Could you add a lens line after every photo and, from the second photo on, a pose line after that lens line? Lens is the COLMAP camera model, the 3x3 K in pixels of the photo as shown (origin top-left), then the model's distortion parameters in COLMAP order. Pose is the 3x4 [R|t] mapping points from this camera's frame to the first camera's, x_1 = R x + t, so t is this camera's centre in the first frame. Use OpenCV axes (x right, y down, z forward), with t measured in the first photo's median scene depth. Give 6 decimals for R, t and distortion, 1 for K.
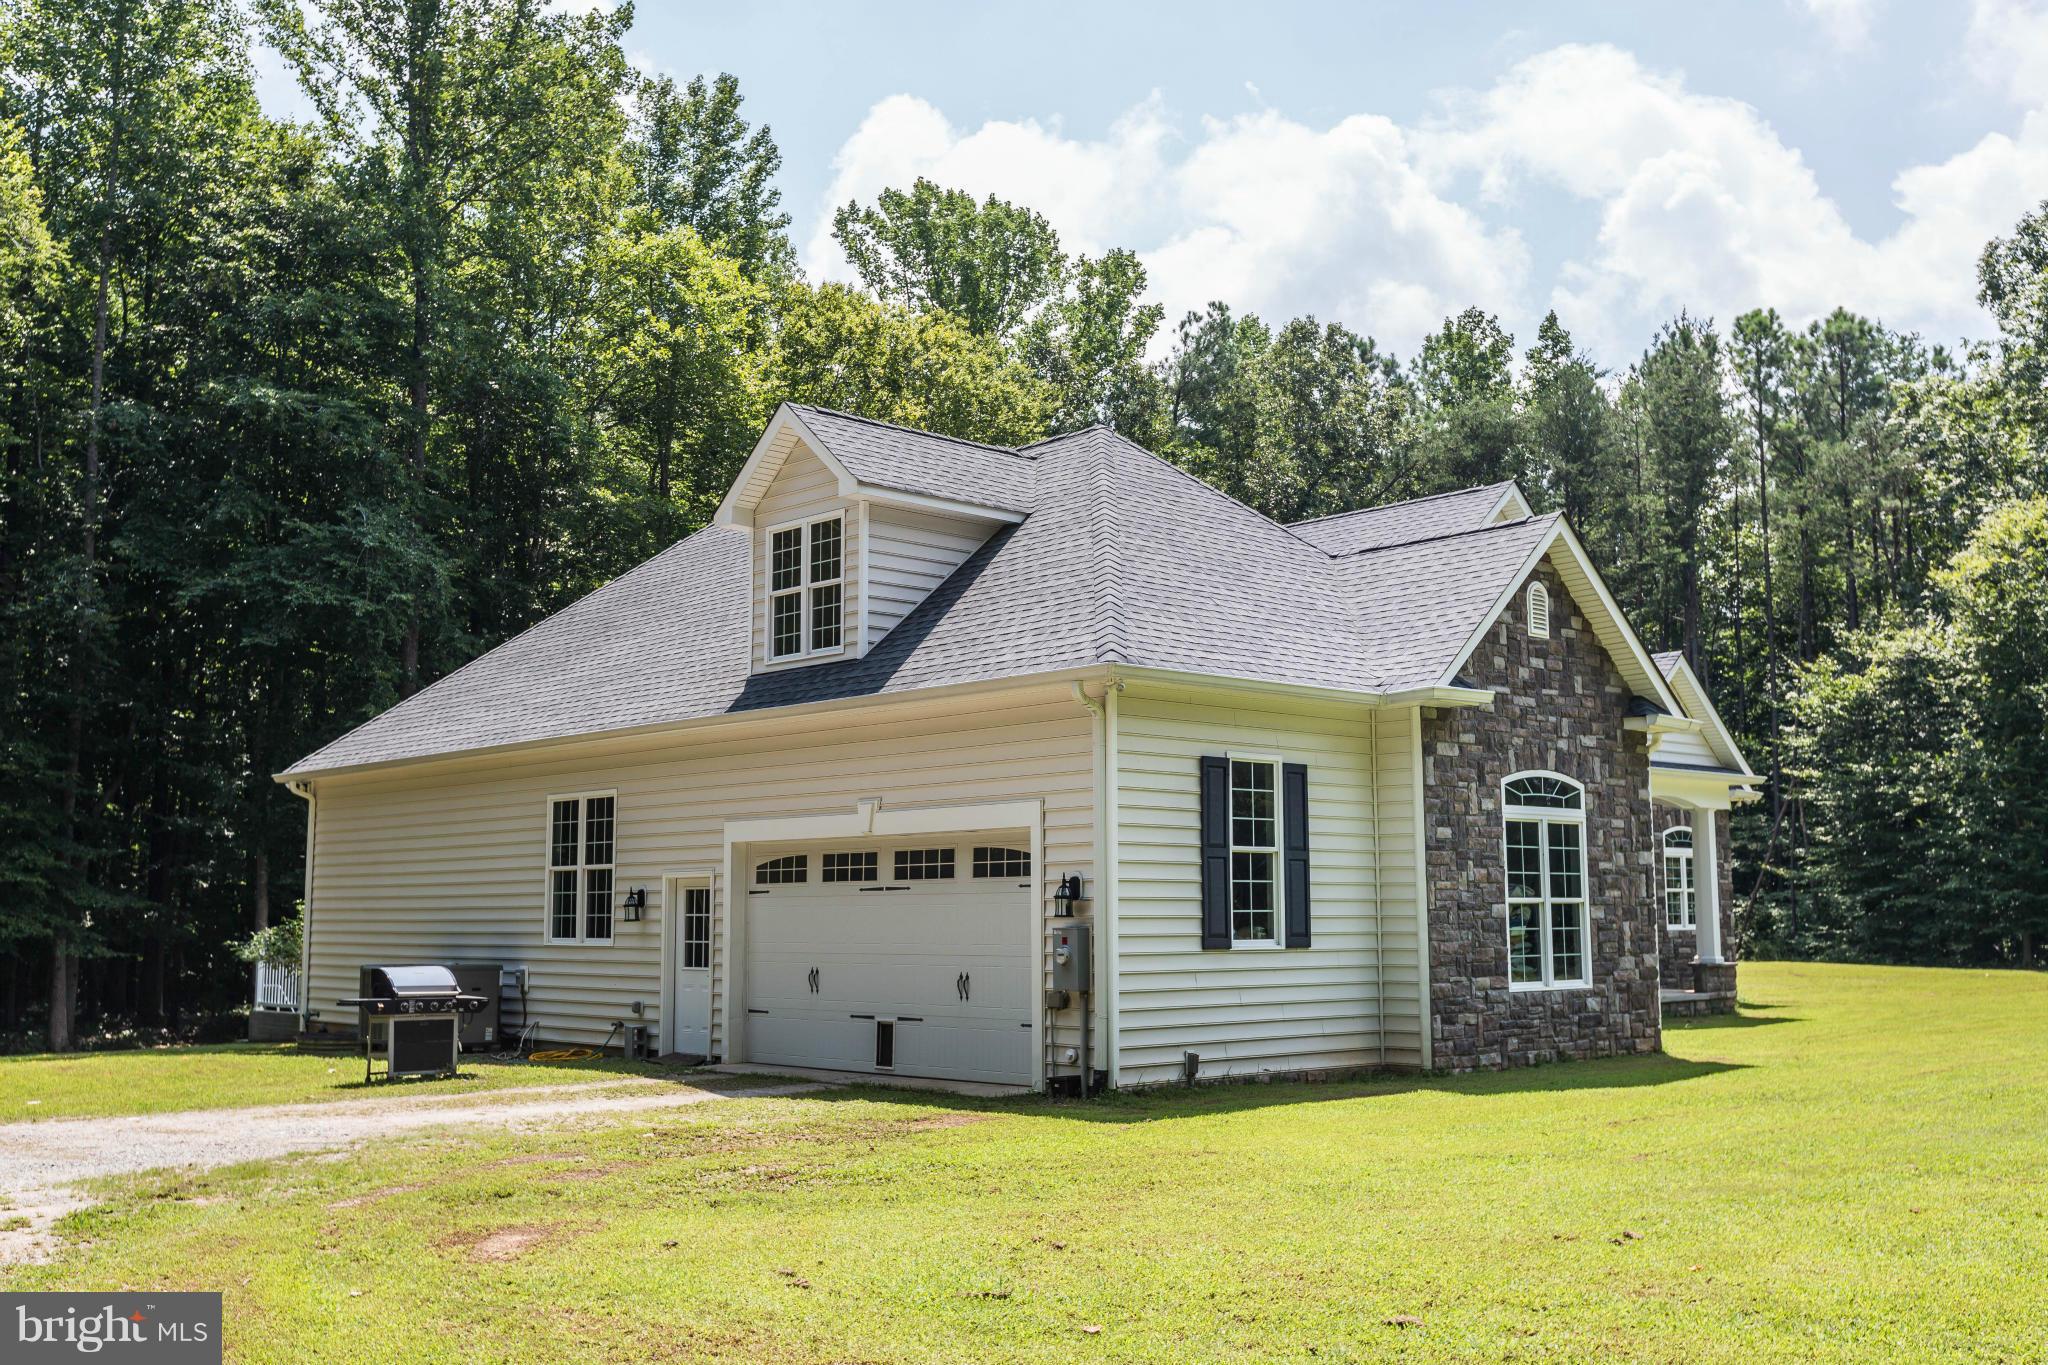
lens RADIAL K [[2023.3, 0, 1026.1], [0, 2023.3, 669.6], [0, 0, 1]] dist [0.001105, 0.000000]
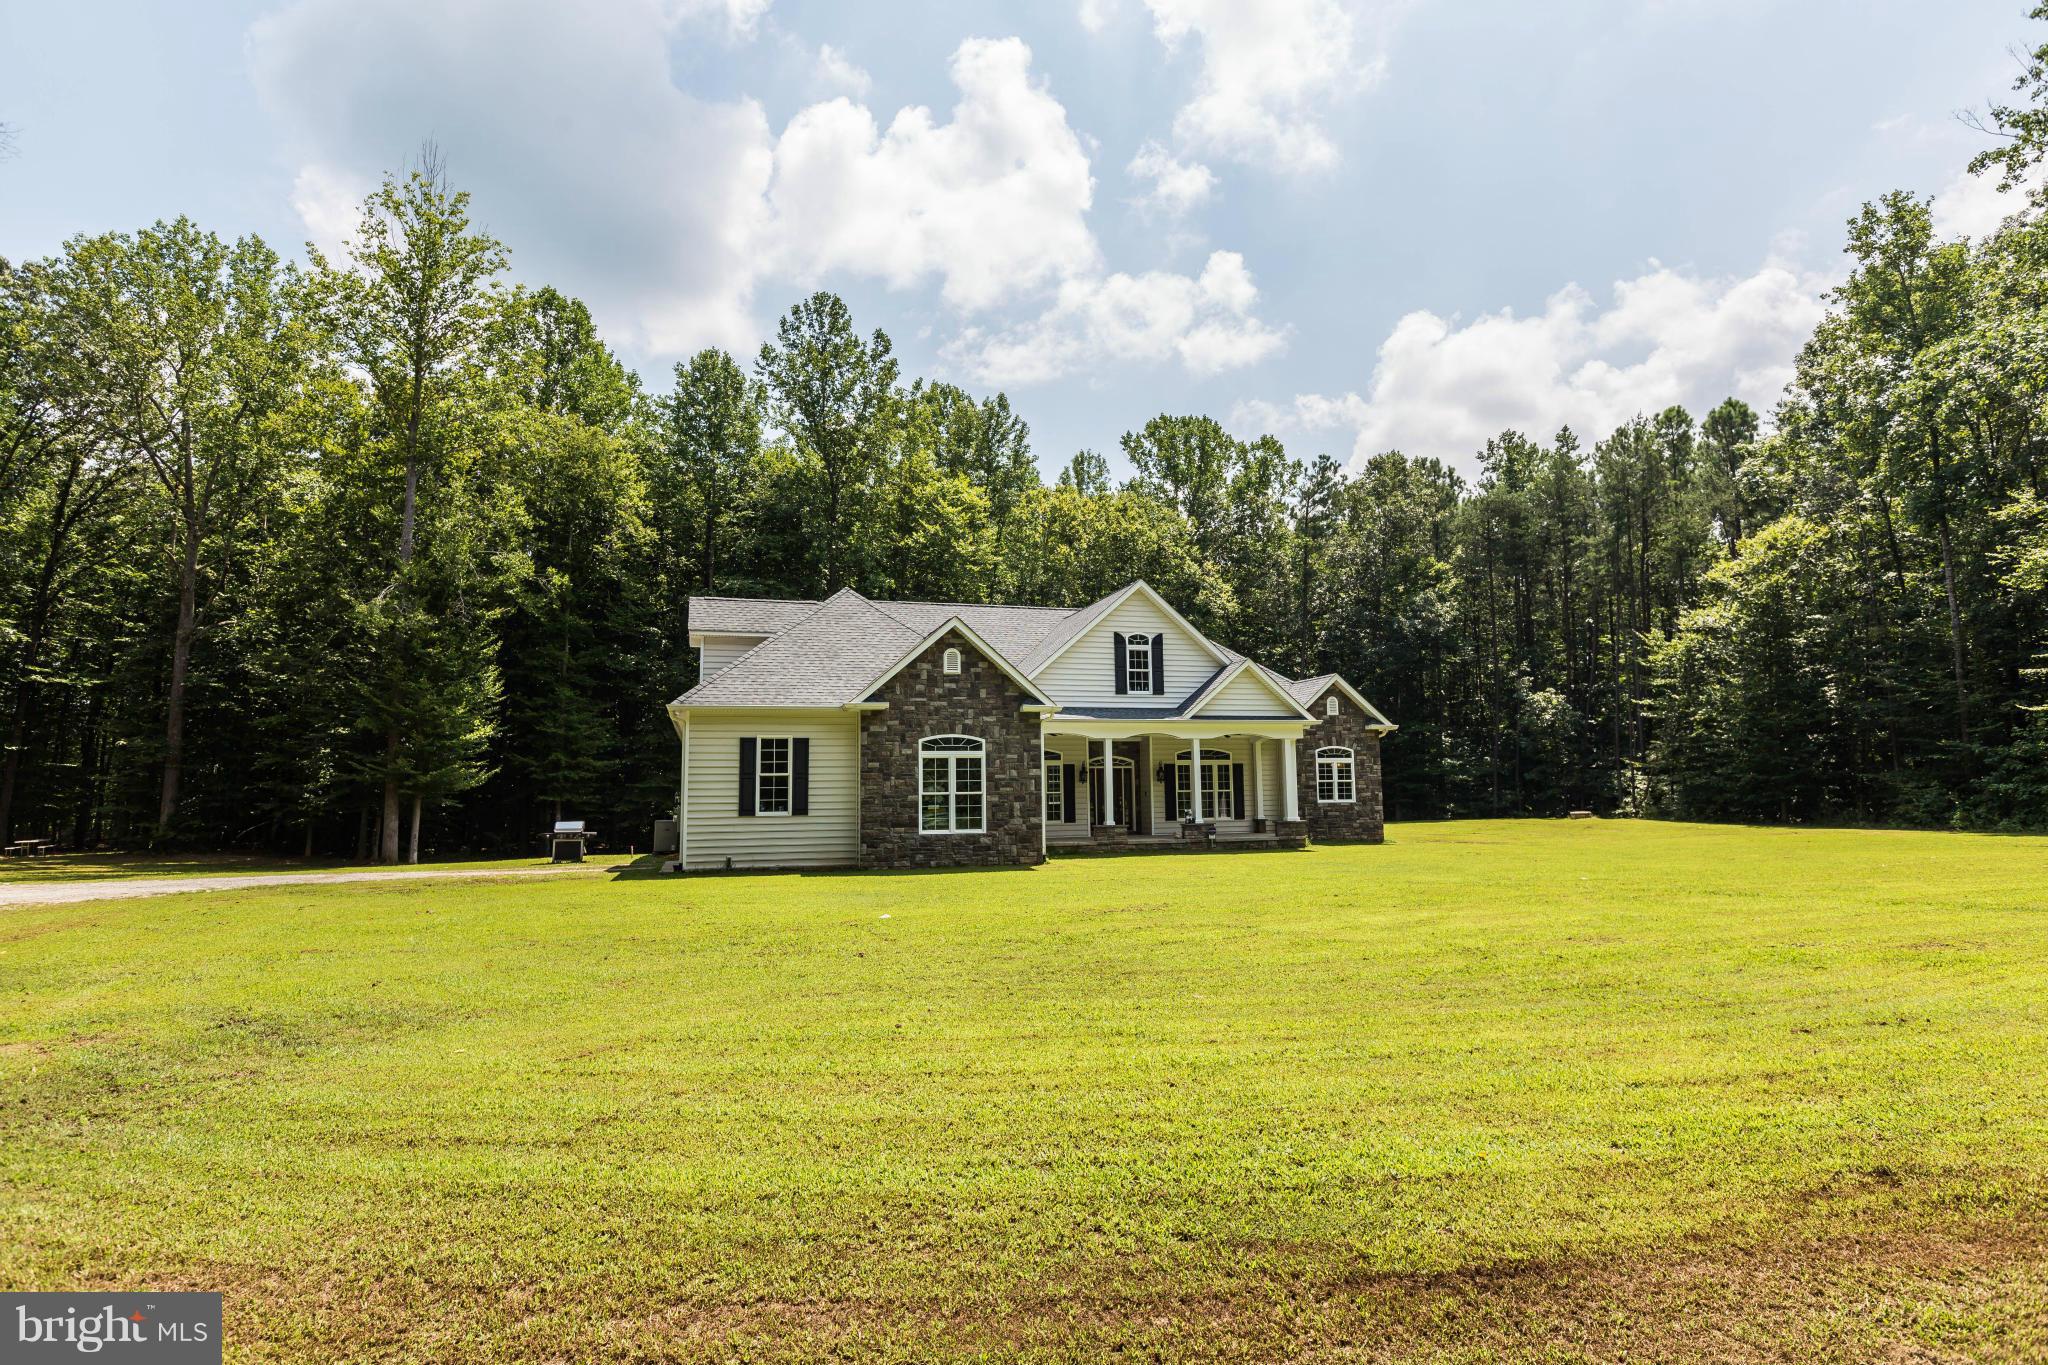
lens RADIAL K [[1116.5, 0, 1026.6], [0, 1116.5, 663.1], [0, 0, 1]] dist [0.019877, -0.000033]
pose [[0.887974, -0.059613, -0.456013, 0.892335], [0.063234, 0.997972, -0.007328, -0.013661], [0.455525, -0.022329, 0.889943, -0.045542]]
